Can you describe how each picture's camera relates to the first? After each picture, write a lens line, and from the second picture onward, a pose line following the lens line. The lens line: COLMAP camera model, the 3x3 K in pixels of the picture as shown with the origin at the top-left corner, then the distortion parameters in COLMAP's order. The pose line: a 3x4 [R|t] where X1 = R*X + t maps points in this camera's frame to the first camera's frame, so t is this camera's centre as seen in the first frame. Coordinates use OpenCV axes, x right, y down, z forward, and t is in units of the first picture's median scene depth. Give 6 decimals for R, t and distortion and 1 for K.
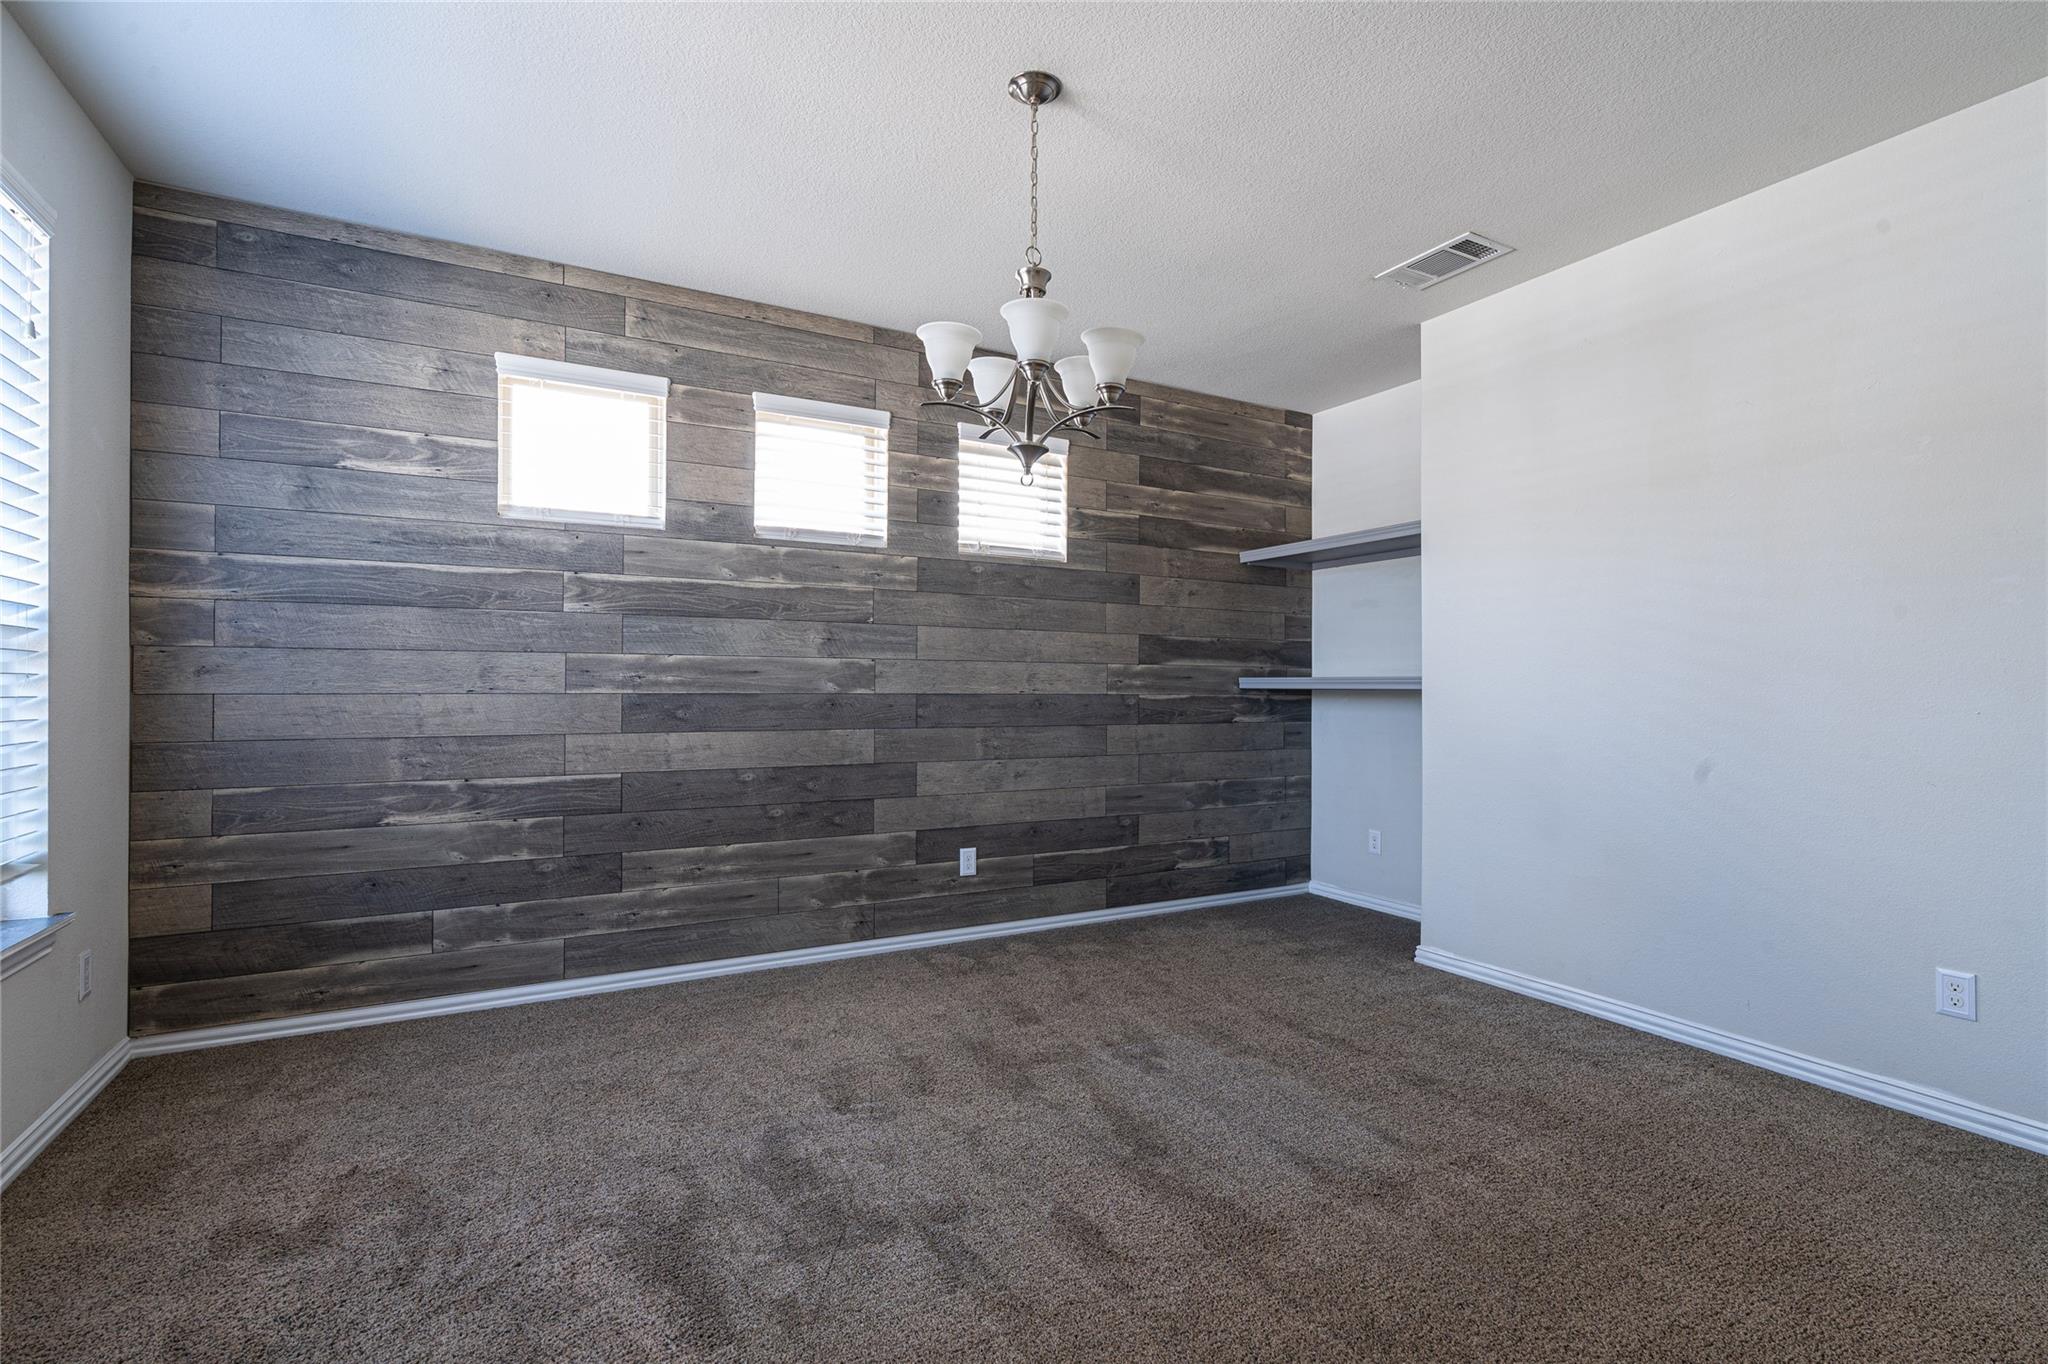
lens RADIAL K [[926.5, 0, 1024.0], [0, 926.5, 682.0], [0, 0, 1]] dist [0.002175, 0.001389]
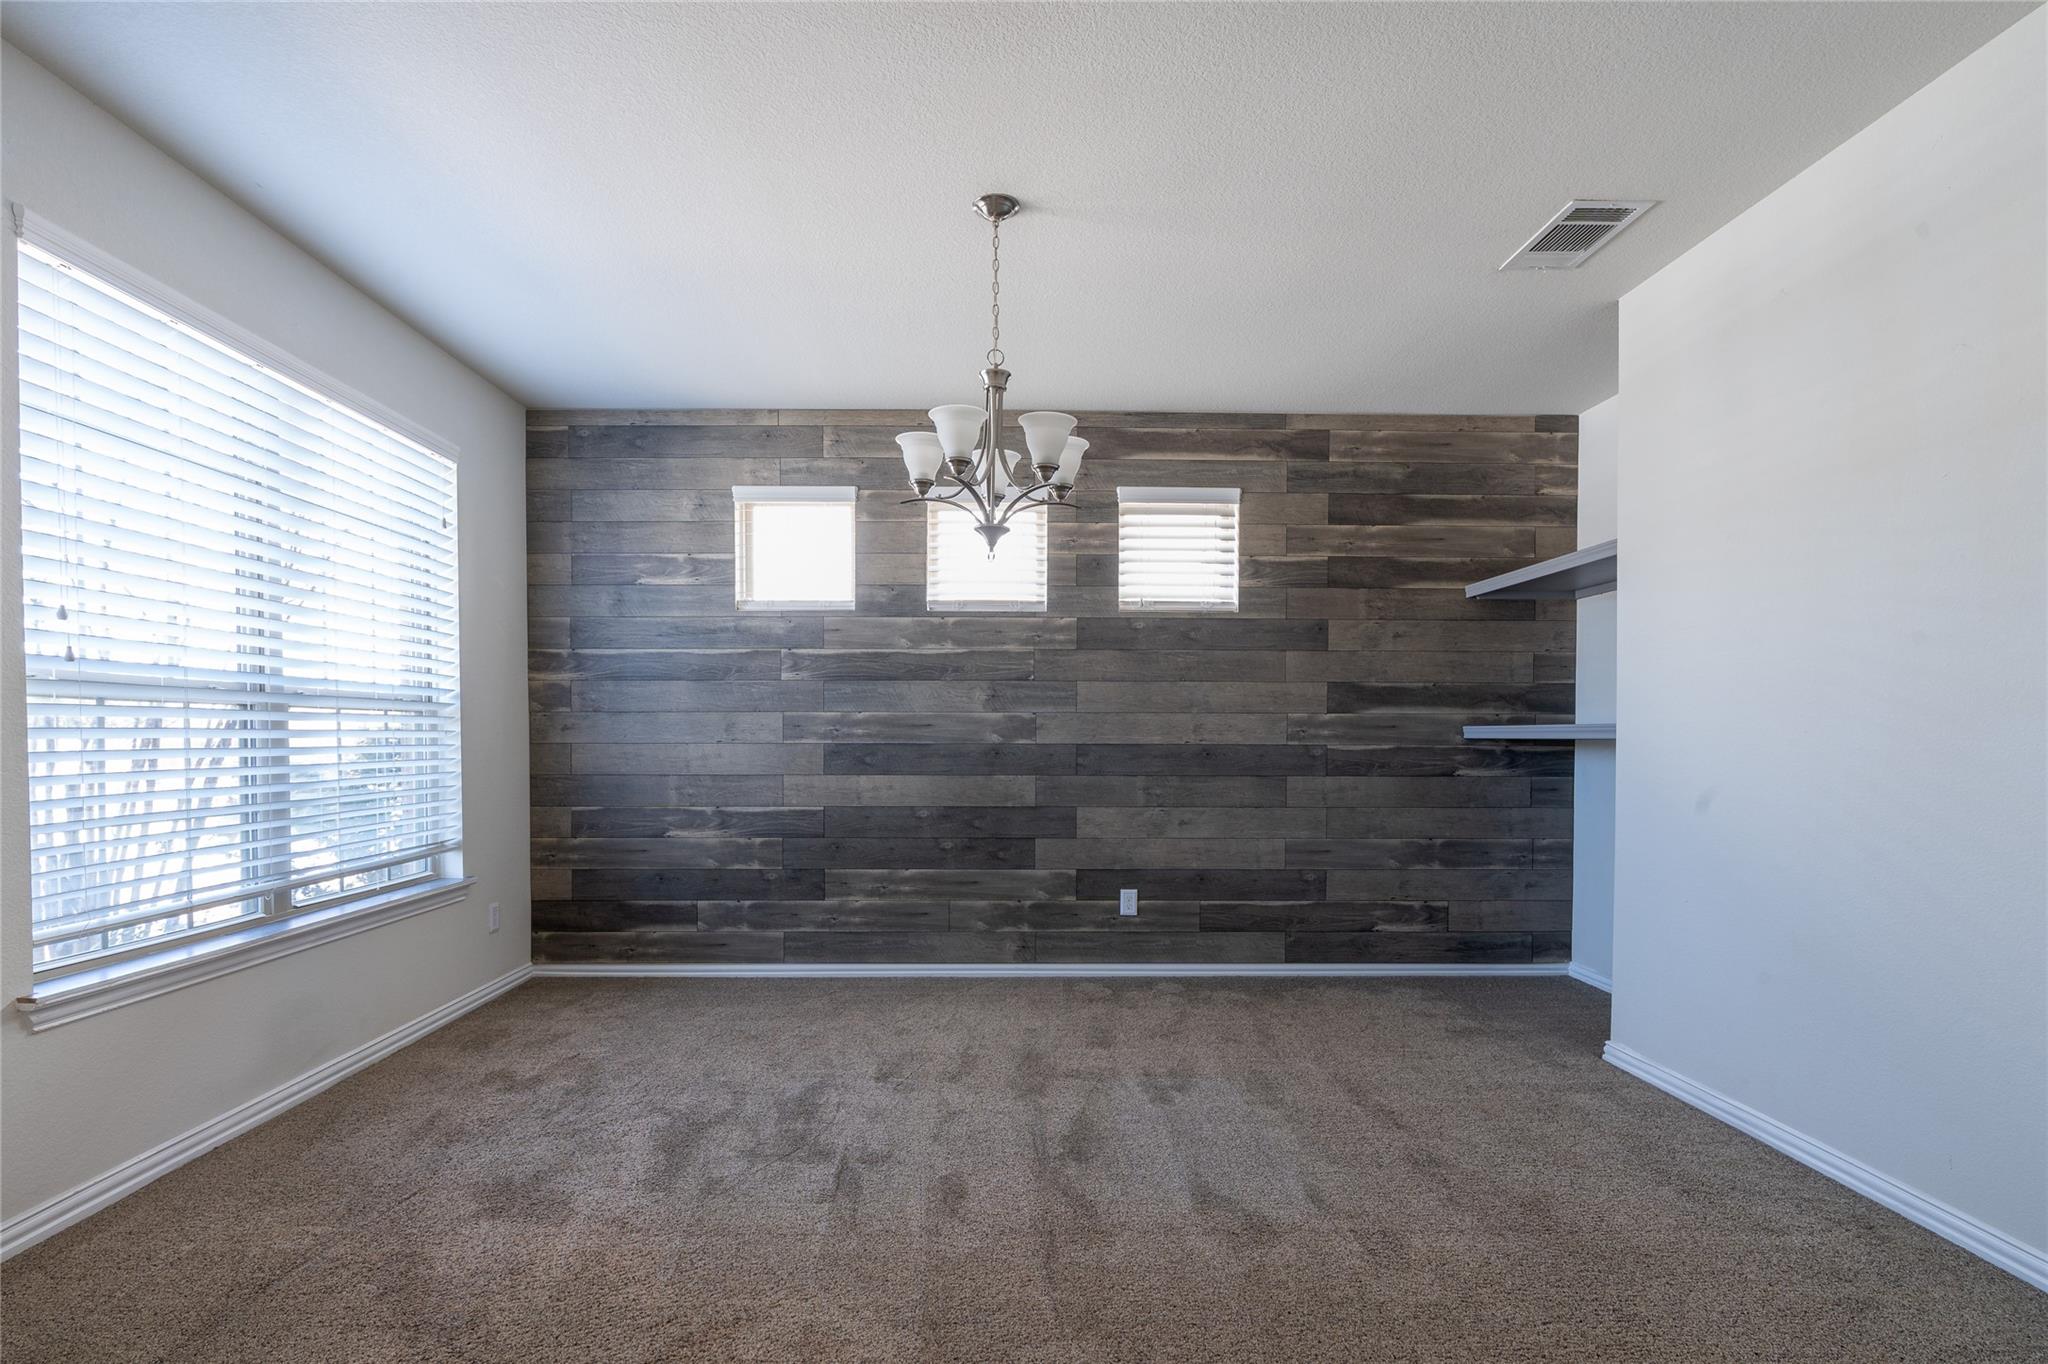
lens RADIAL K [[934.7, 0, 1015.6], [0, 934.7, 755.3], [0, 0, 1]] dist [0.000371, 0.000261]
pose [[0.885689, 0.006051, -0.464240, 0.376209], [0.004798, 0.999742, 0.022185, 0.001674], [0.464255, -0.021877, 0.885432, -0.004690]]
